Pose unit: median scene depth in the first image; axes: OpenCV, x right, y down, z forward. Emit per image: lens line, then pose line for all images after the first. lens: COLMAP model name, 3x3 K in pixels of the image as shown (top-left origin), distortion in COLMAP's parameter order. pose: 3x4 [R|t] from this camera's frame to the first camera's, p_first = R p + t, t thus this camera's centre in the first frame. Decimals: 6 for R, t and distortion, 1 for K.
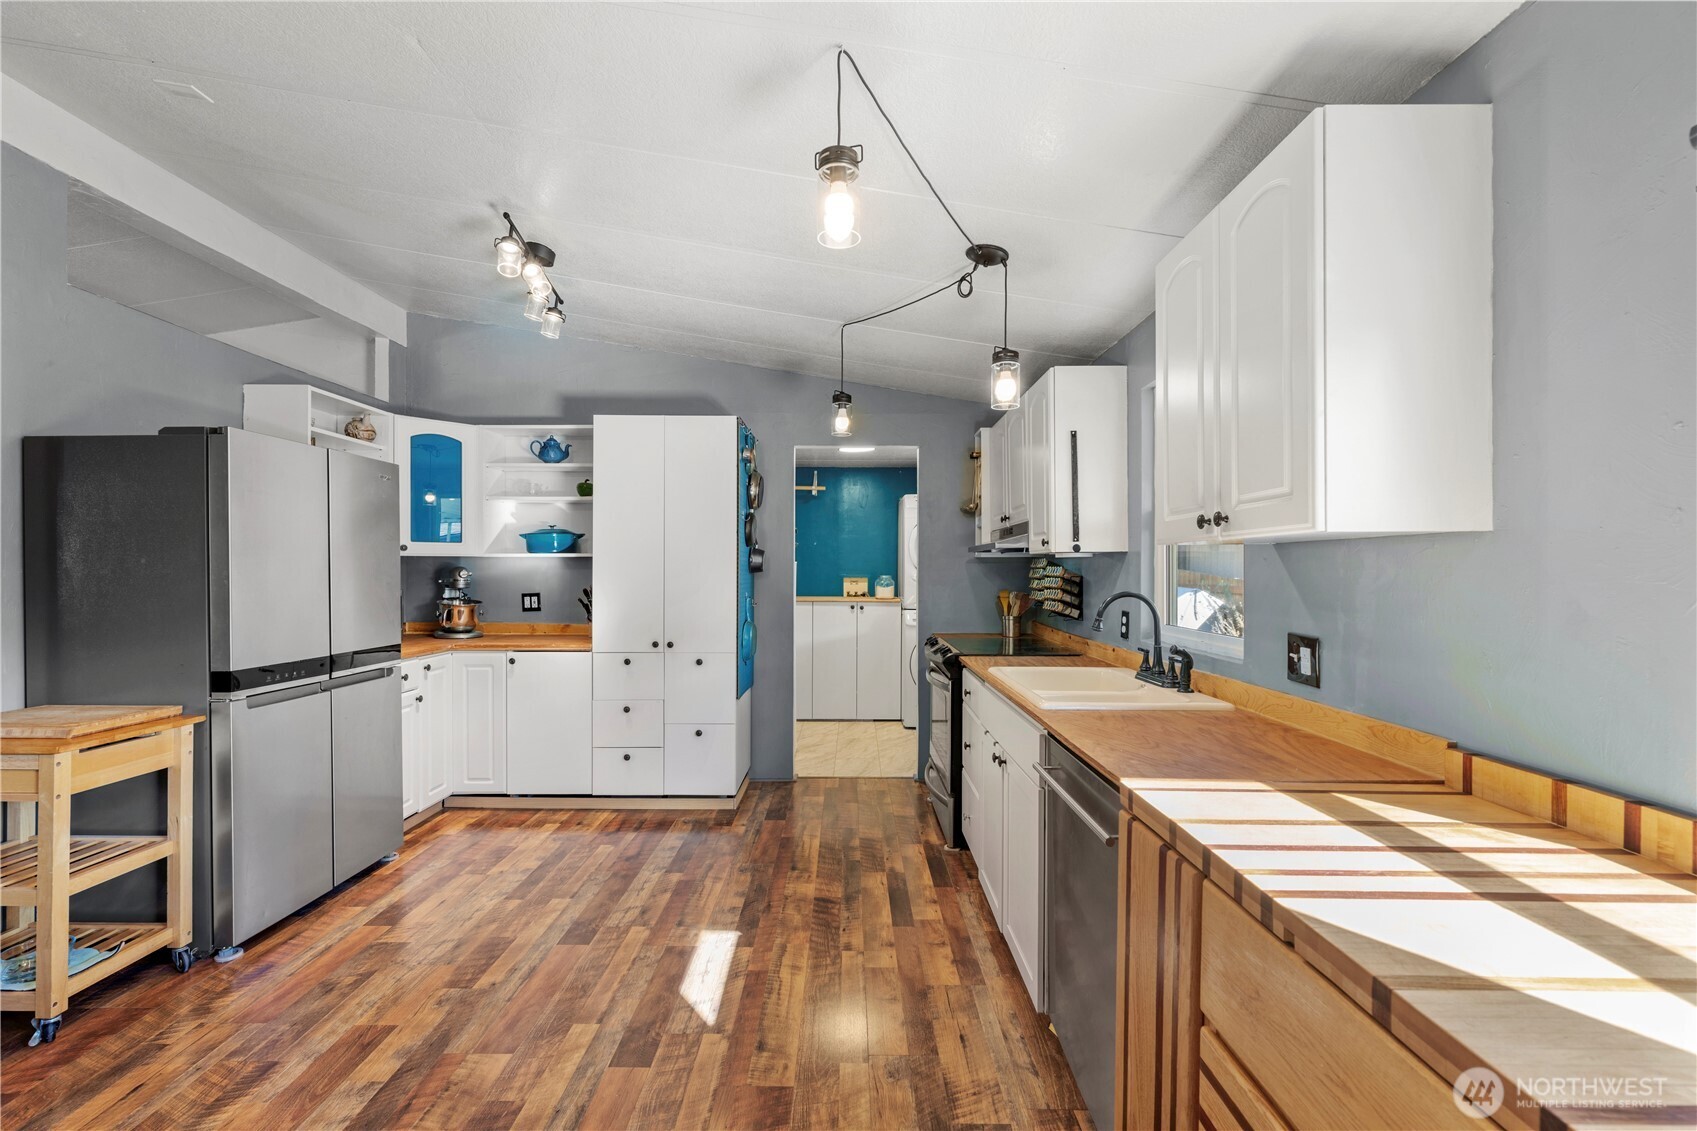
lens RADIAL K [[734.5, 0, 847.1], [0, 734.5, 570.4], [0, 0, 1]] dist [-0.000088, -0.000020]
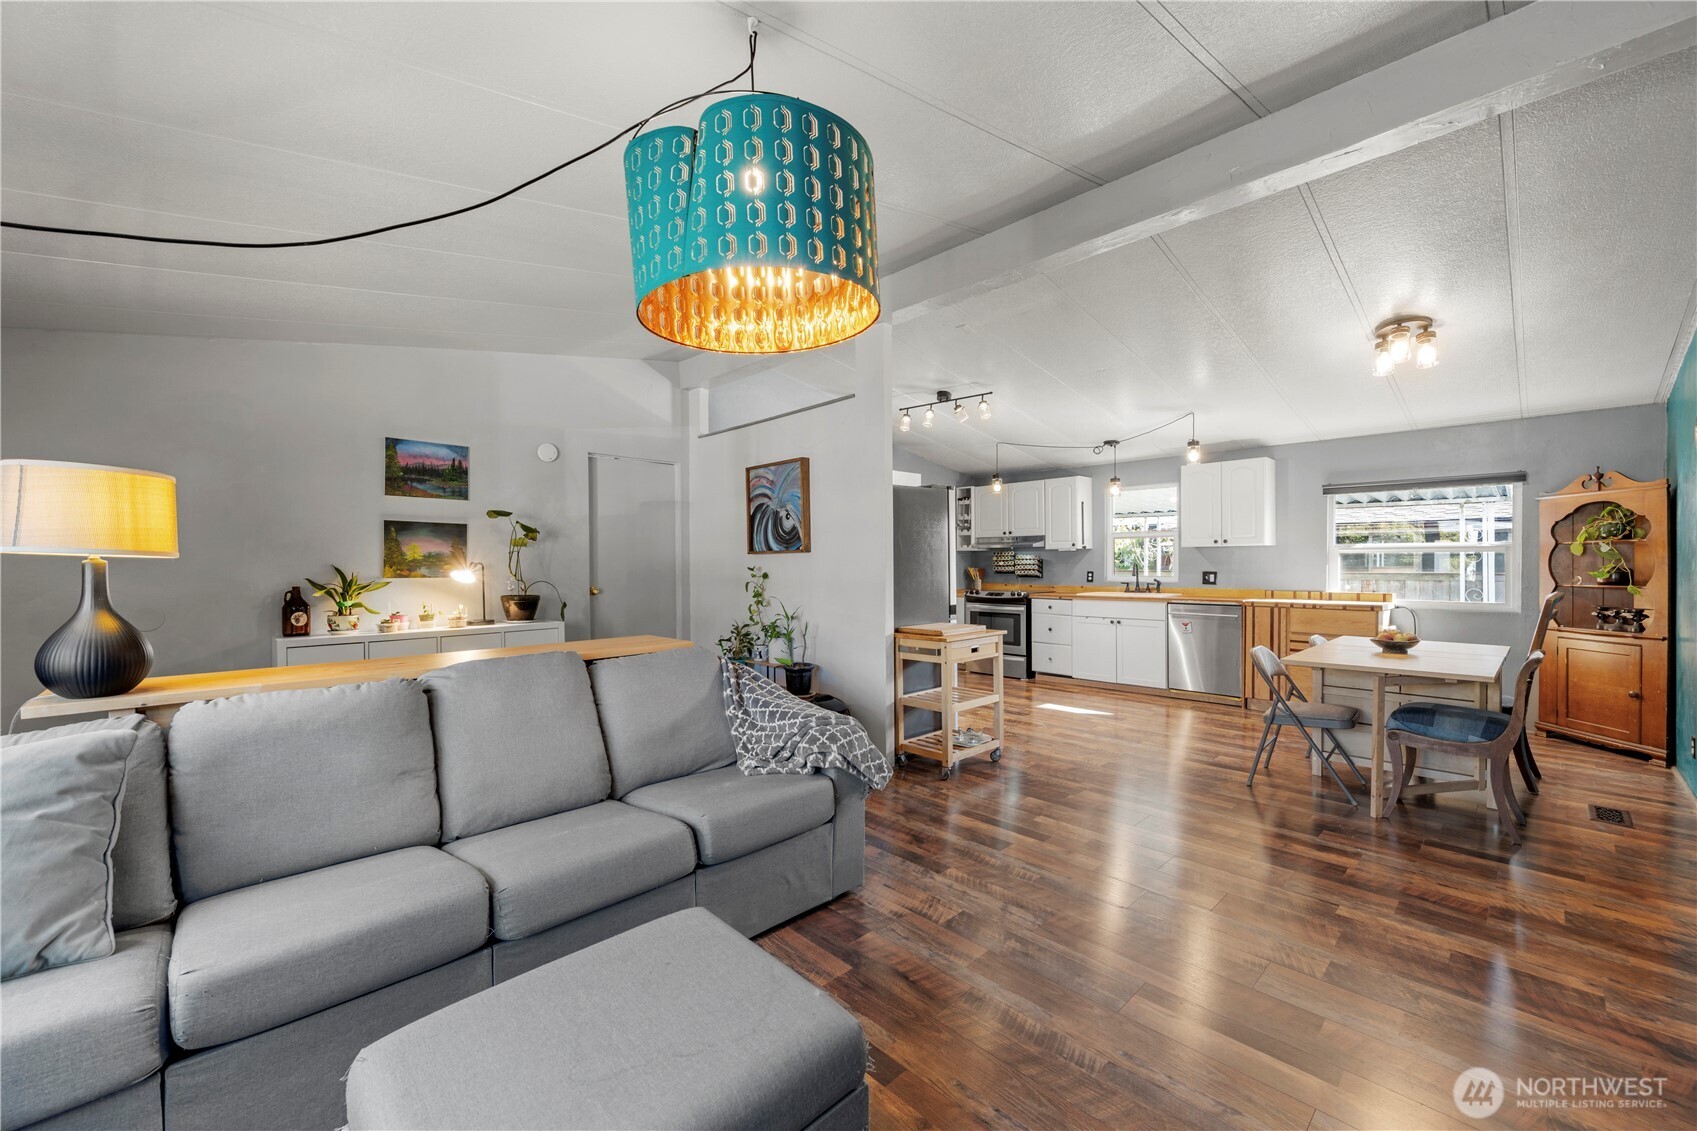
lens RADIAL K [[670.2, 0, 841.3], [0, 670.2, 567.3], [0, 0, 1]] dist [0.001140, 0.000407]
pose [[0.721329, -0.013311, 0.692465, -1.612120], [0.009372, 0.999911, 0.009458, 0.008127], [-0.692529, -0.000332, 0.721390, -0.092045]]
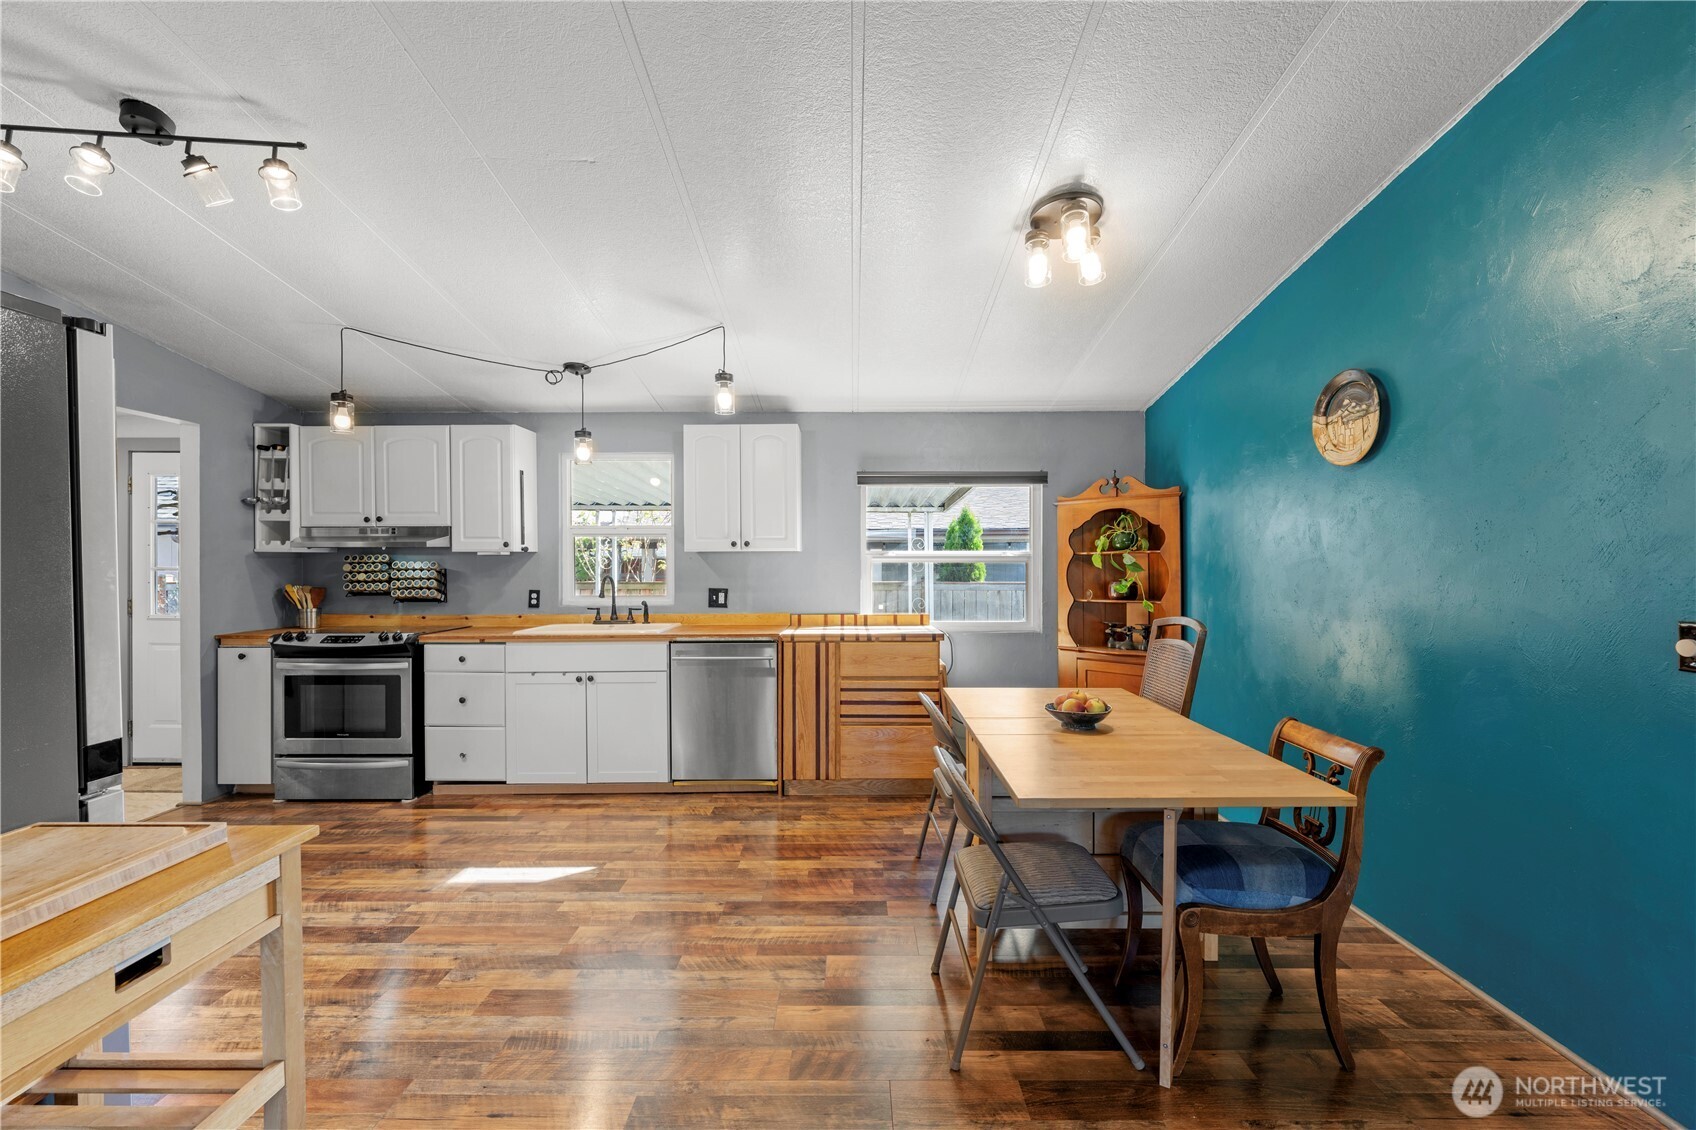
lens RADIAL K [[719.5, 0, 848.6], [0, 719.5, 568.2], [0, 0, 1]] dist [-0.001799, -0.000128]
pose [[0.002474, -0.009181, 0.999955, -0.963515], [0.004968, 0.999946, 0.009168, -0.001384], [-0.999985, 0.004945, 0.002520, 0.276710]]
